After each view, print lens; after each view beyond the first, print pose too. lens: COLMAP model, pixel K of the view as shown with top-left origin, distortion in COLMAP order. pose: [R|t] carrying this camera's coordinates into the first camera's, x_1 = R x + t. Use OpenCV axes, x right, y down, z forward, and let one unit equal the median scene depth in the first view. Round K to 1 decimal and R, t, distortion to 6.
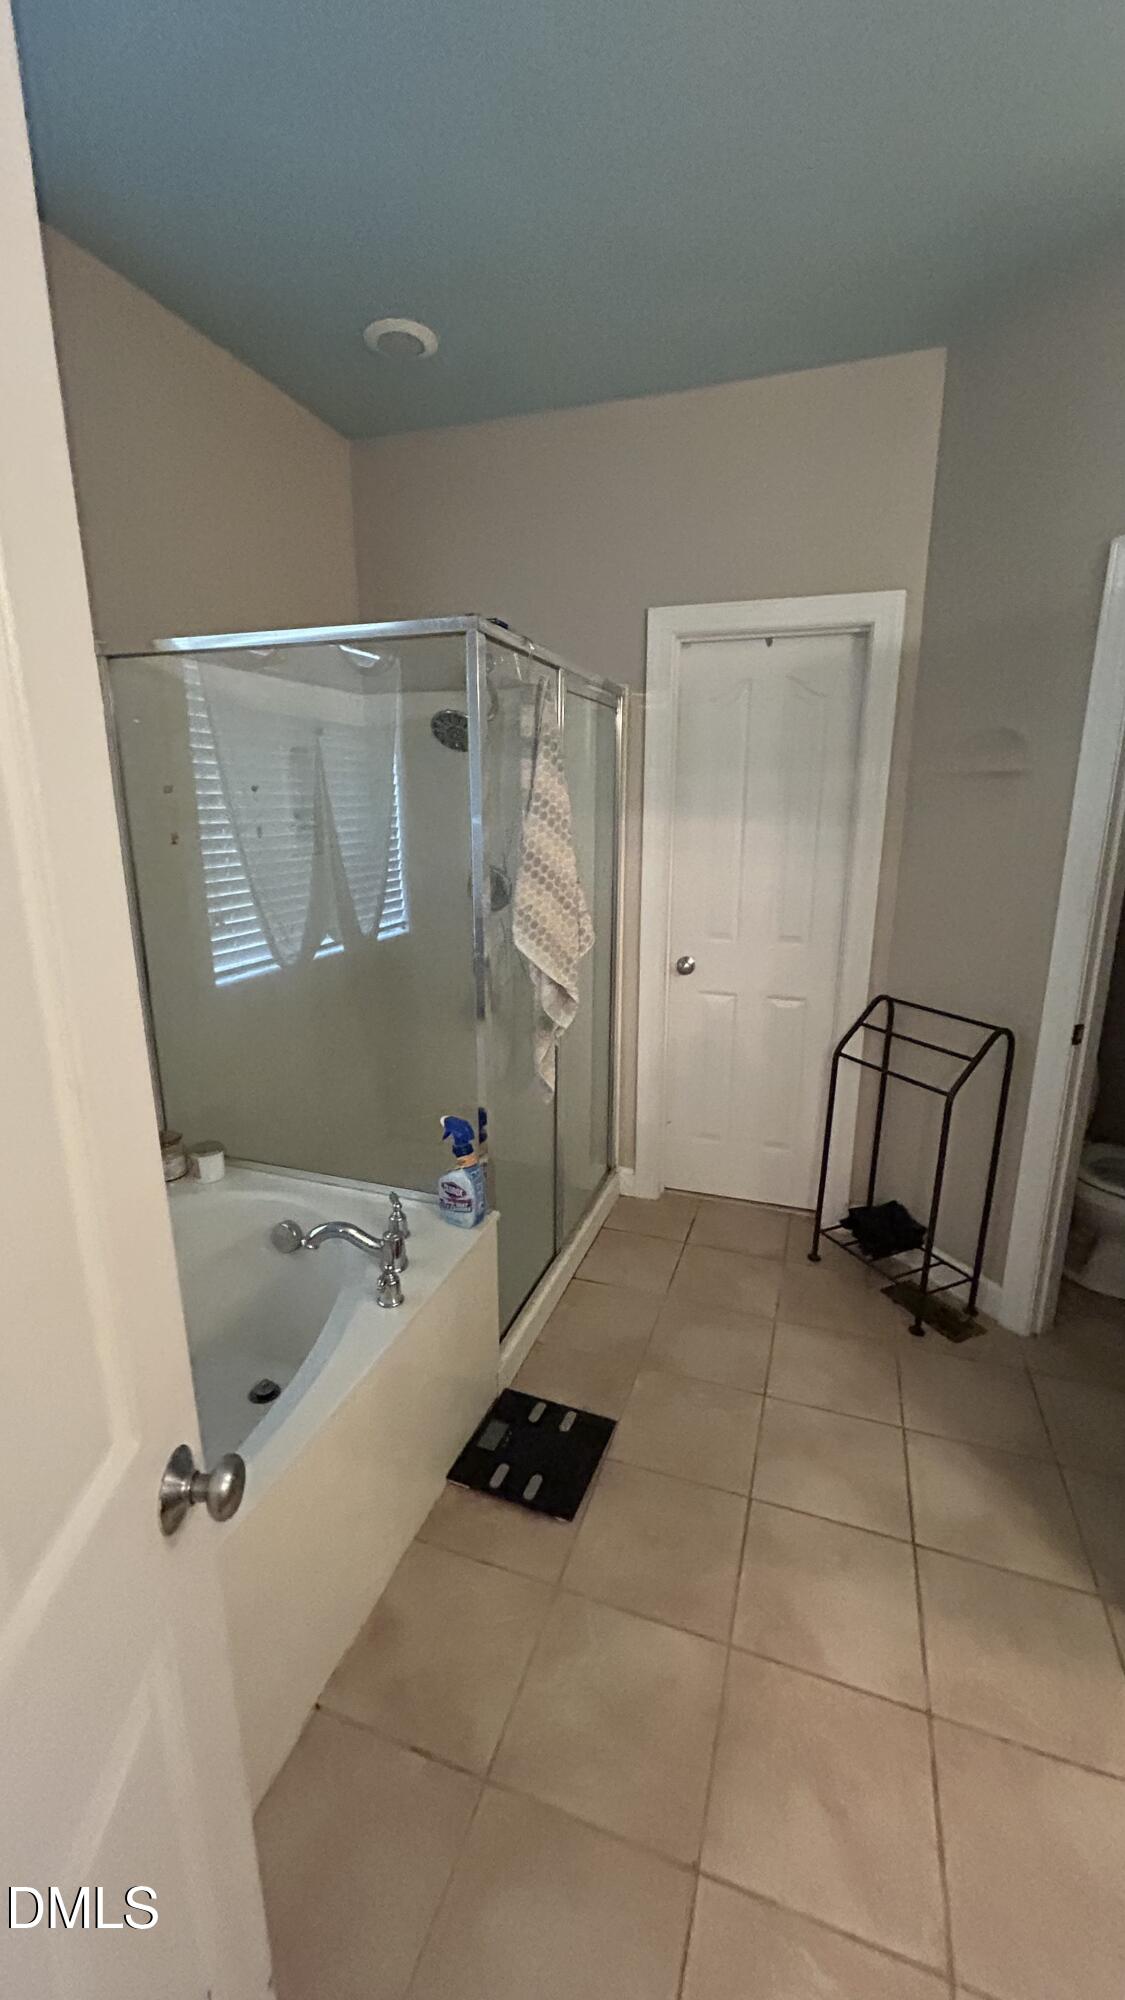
lens RADIAL K [[802.8, 0, 561.6], [0, 802.8, 996.5], [0, 0, 1]] dist [0.002839, 0.000082]
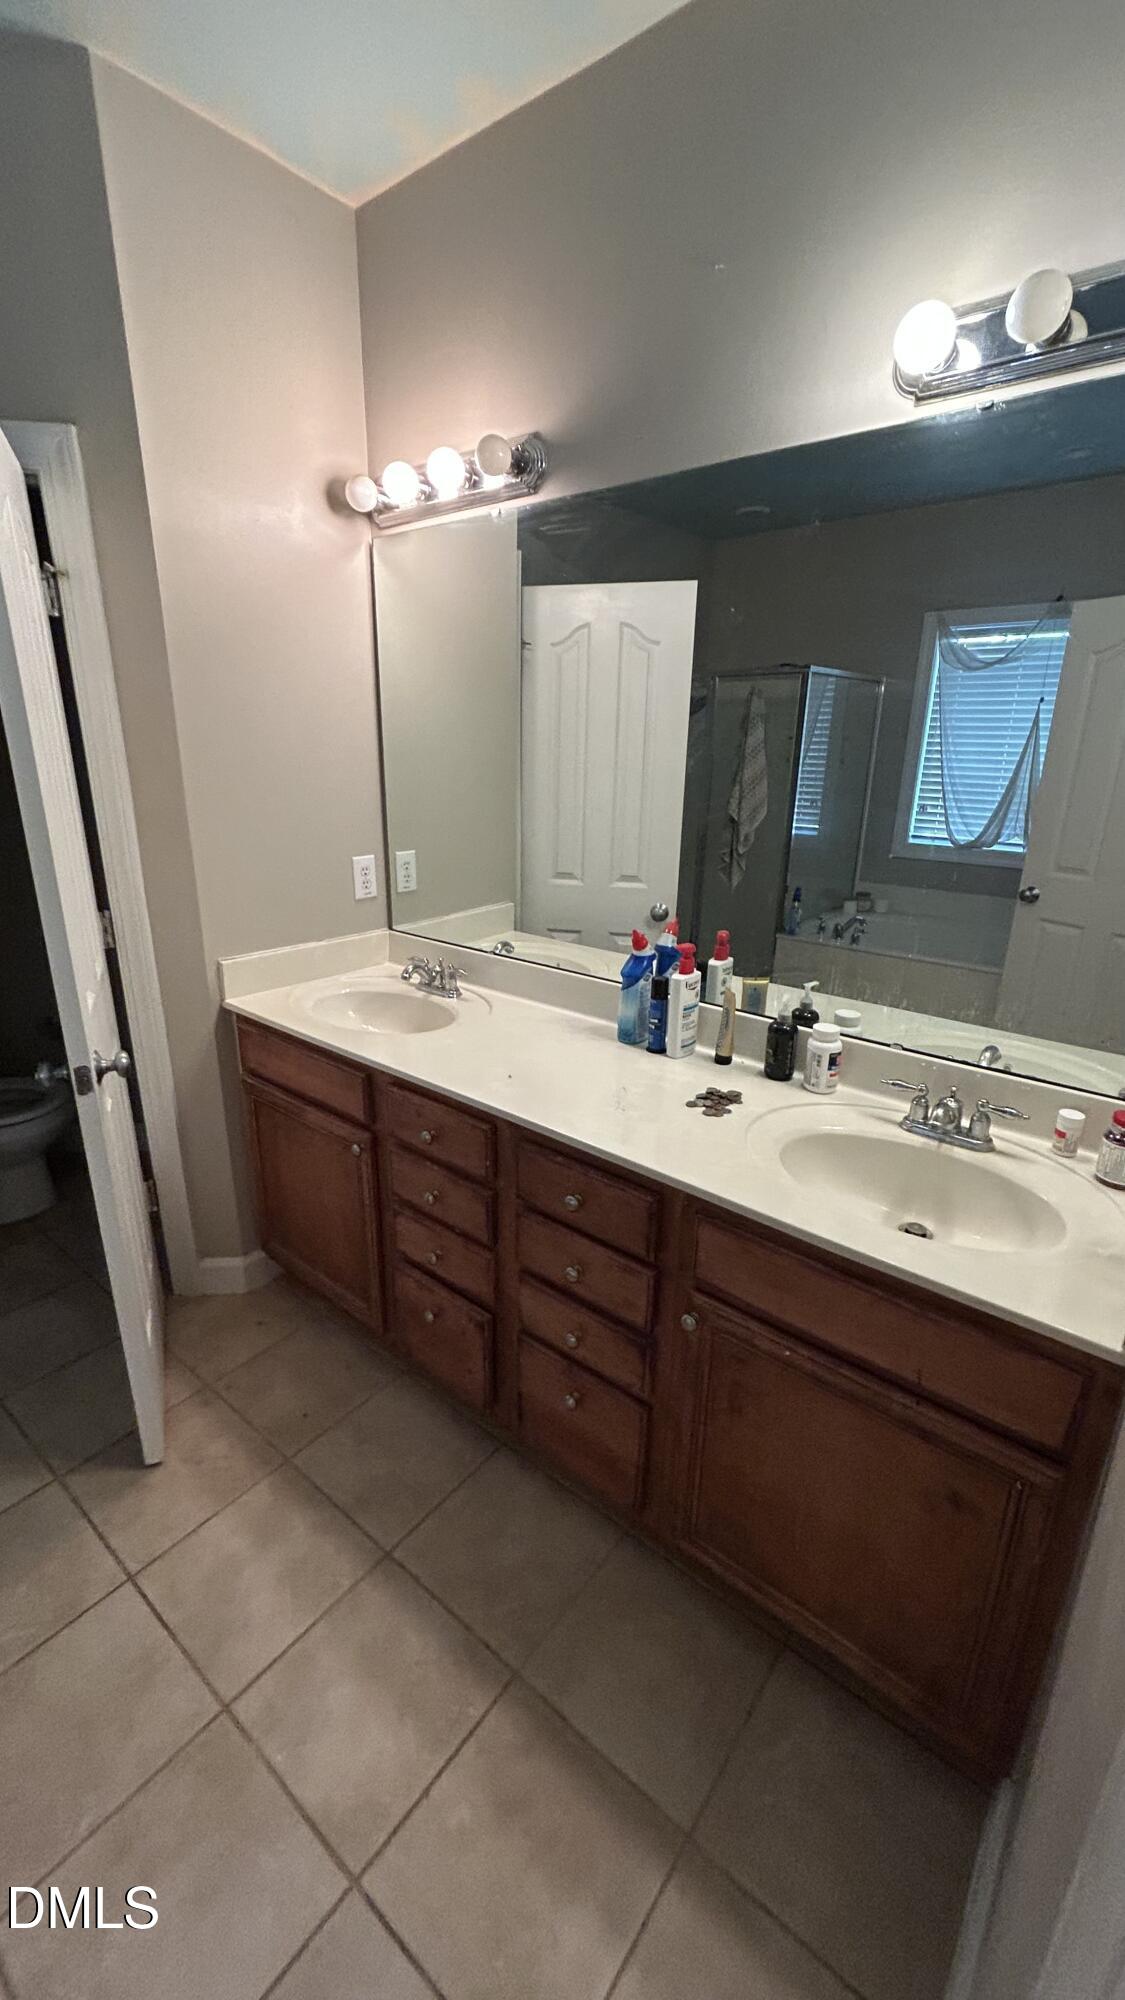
lens RADIAL K [[802.8, 0, 562.9], [0, 802.8, 997.6], [0, 0, 1]] dist [0.002839, 0.000082]
pose [[-0.333711, 0.281506, -0.899662, 1.445415], [-0.248178, 0.894466, 0.371937, -0.168122], [0.909420, 0.347396, -0.228629, 0.771917]]
